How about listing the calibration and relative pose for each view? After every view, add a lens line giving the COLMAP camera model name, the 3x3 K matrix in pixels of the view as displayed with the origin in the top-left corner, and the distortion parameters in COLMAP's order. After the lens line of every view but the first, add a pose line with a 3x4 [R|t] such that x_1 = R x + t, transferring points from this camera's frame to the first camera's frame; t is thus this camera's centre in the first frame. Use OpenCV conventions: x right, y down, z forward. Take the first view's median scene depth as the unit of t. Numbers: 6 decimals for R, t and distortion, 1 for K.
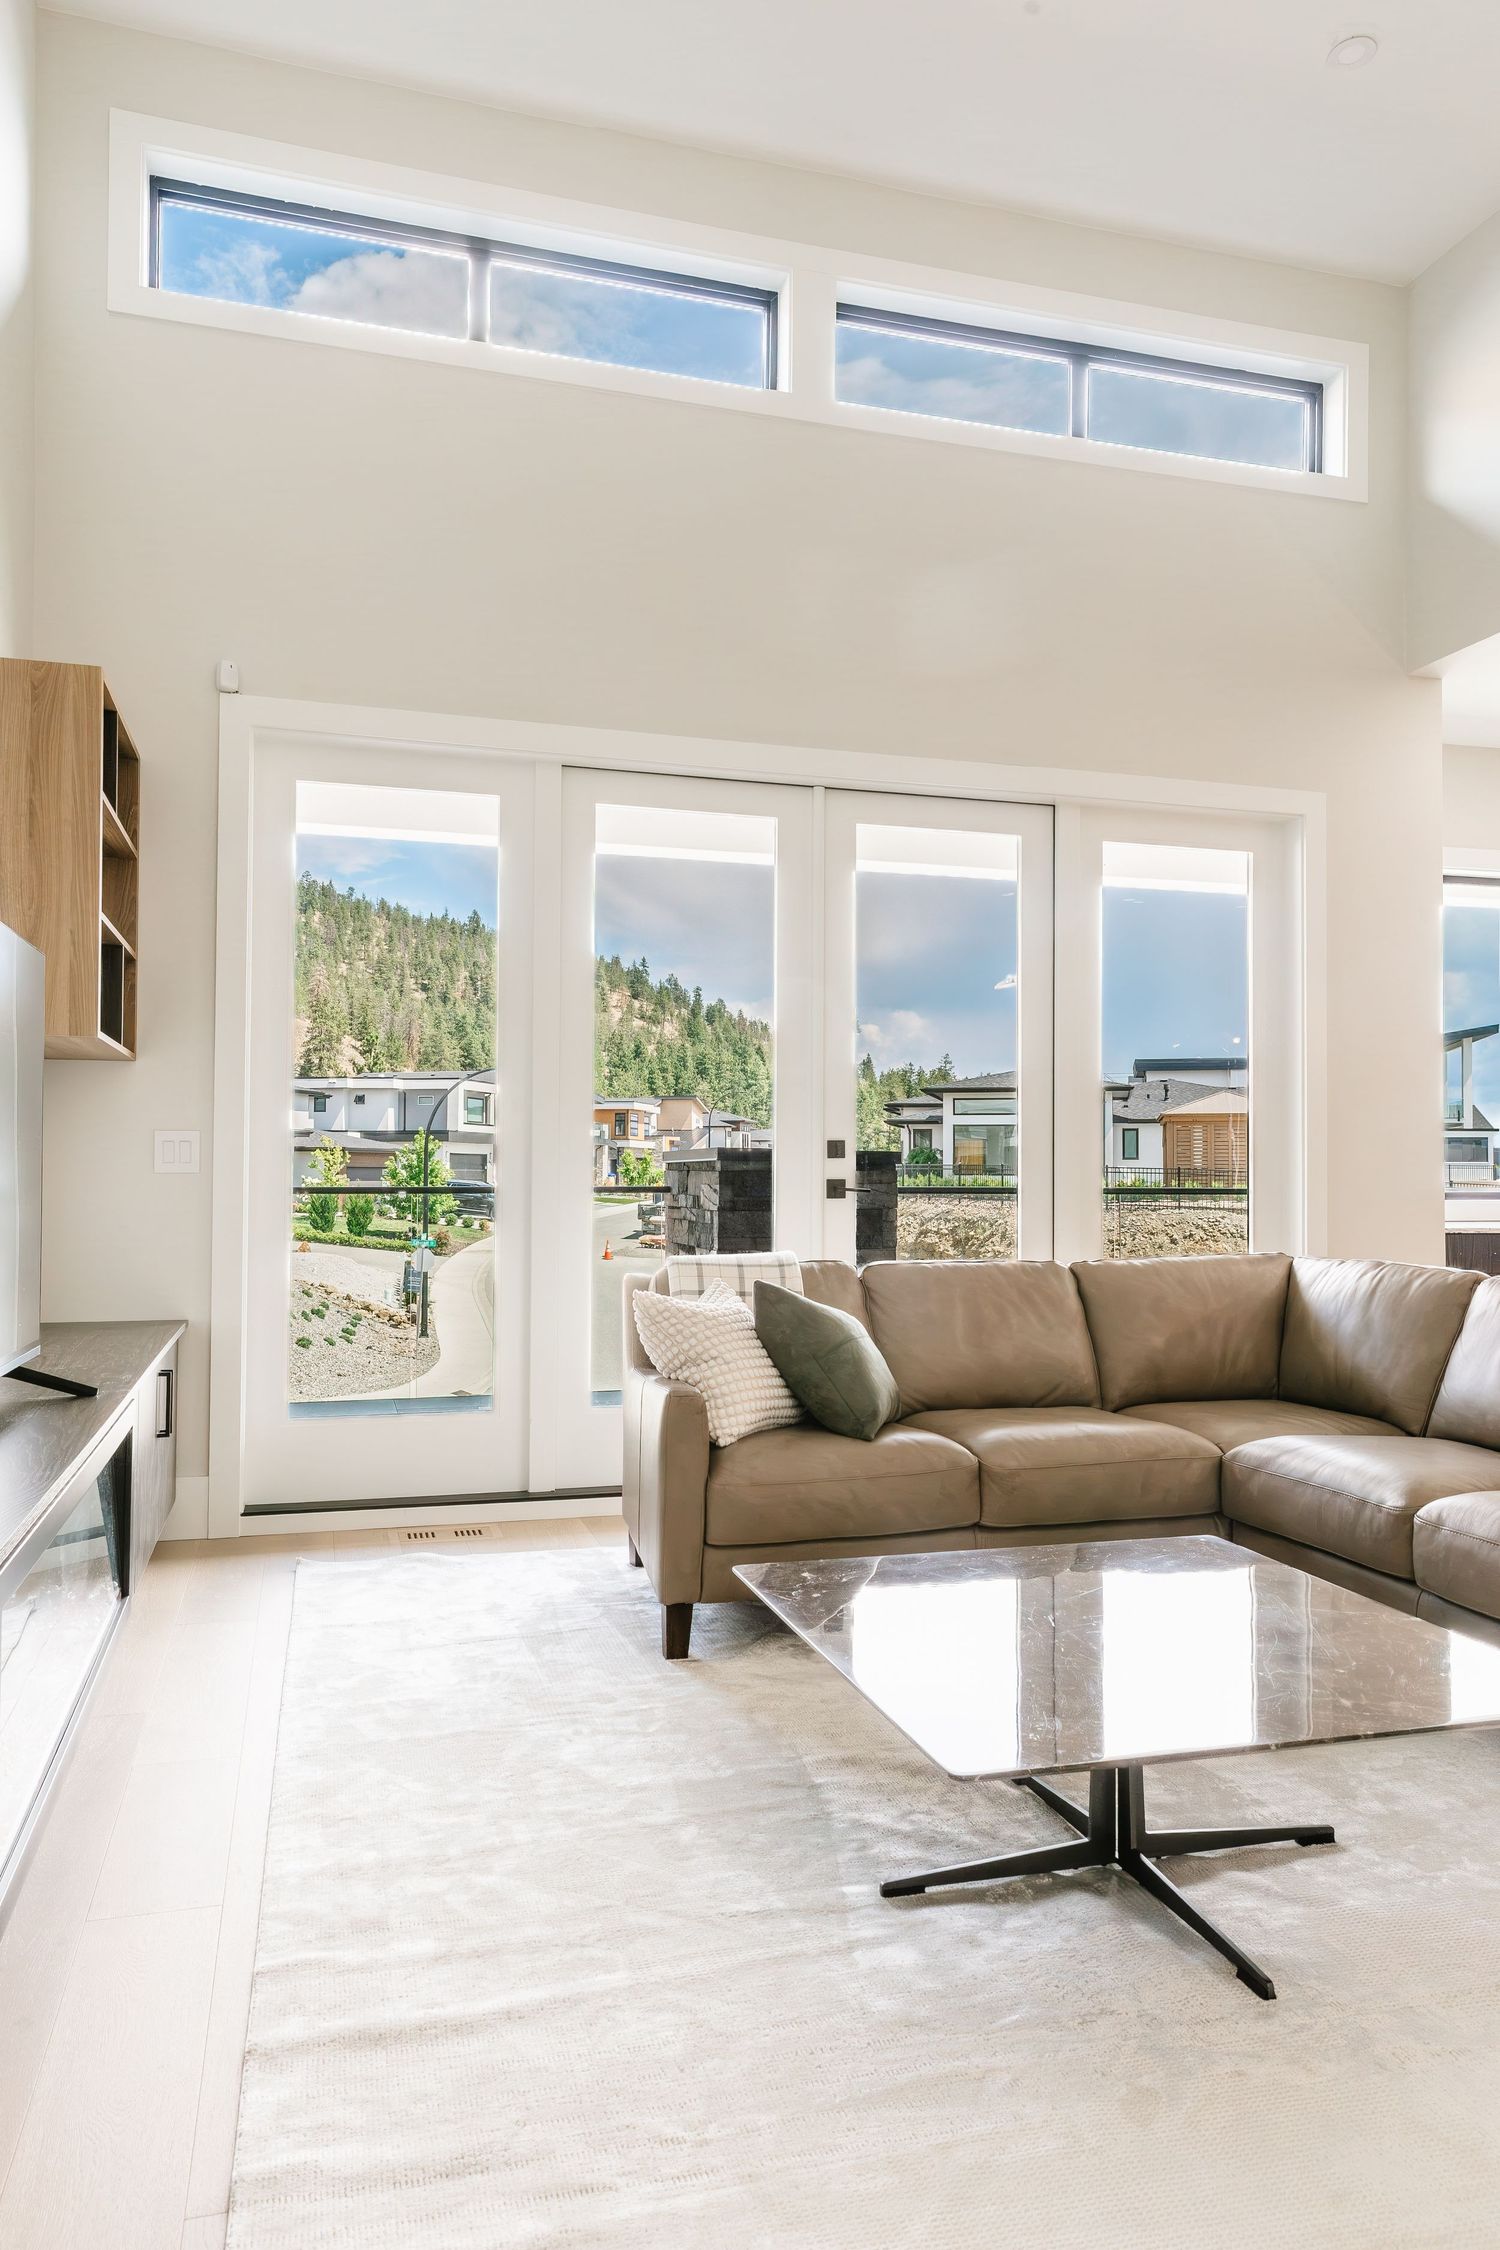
lens RADIAL K [[1529.2, 0, 749.6], [0, 1529.2, 1124.3], [0, 0, 1]] dist [0.008678, -0.002045]
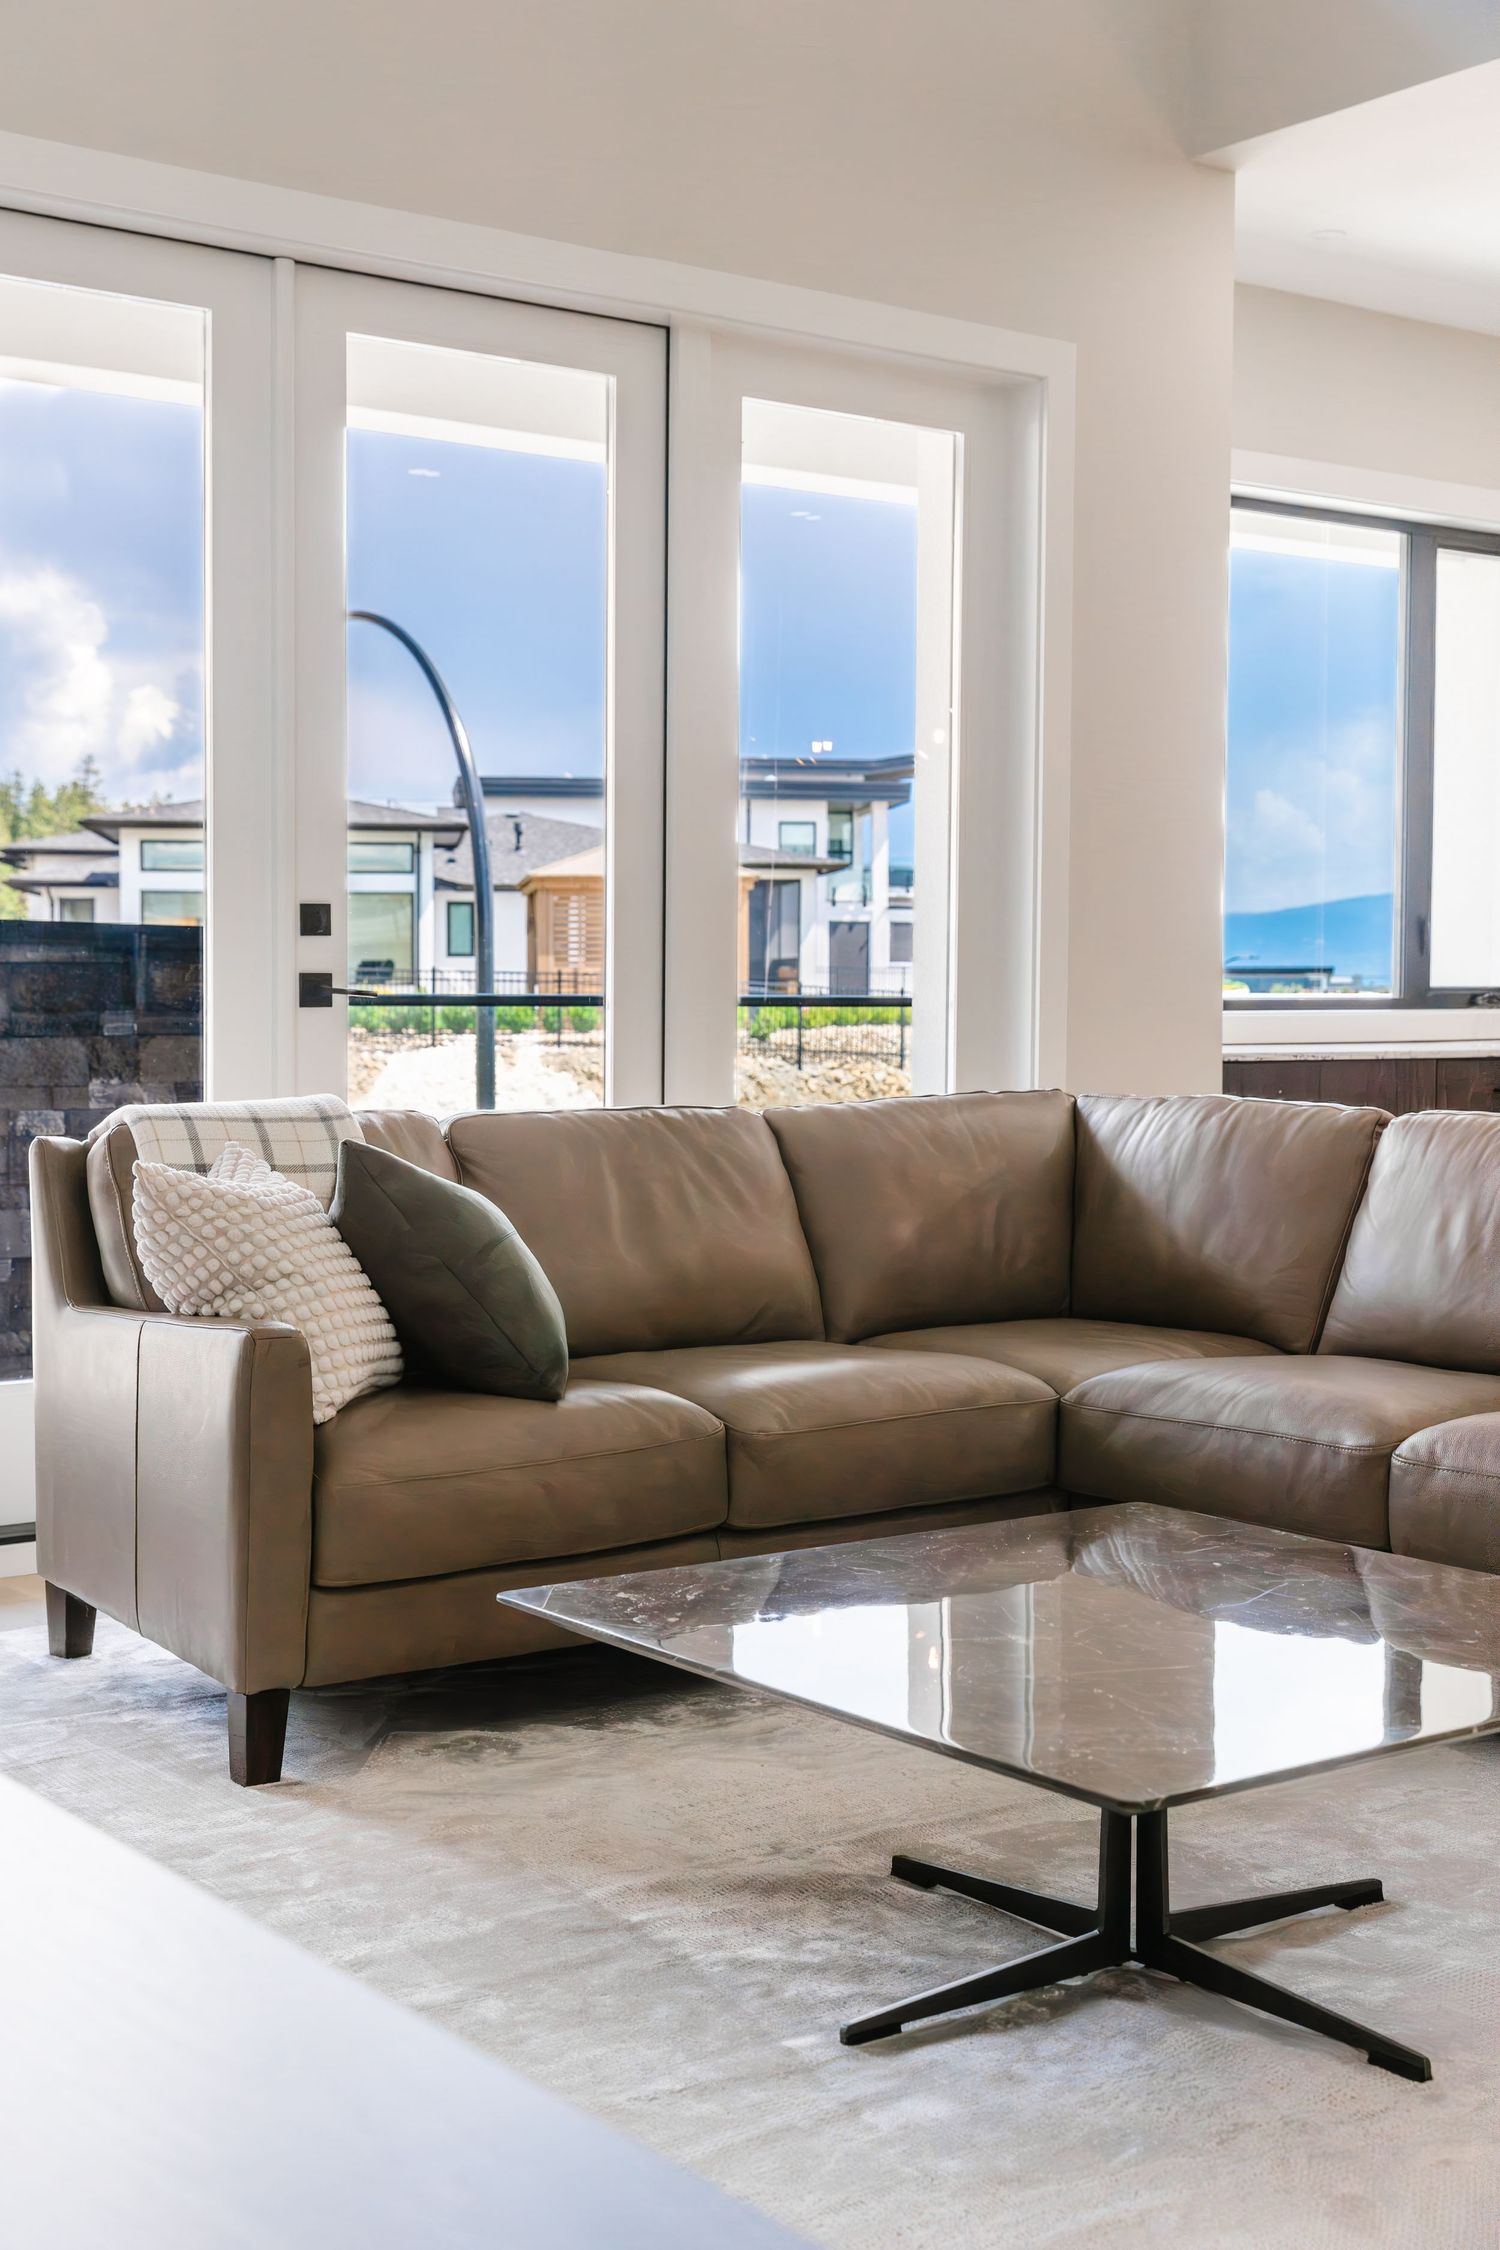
lens RADIAL K [[2874.2, 0, 749.6], [0, 2874.2, 1128.0], [0, 0, 1]] dist [0.008929, 0.000000]
pose [[0.929763, -0.017361, 0.367750, -0.256247], [-0.012485, 0.996826, 0.078625, 0.010371], [-0.367948, -0.077694, 0.926595, -0.061498]]
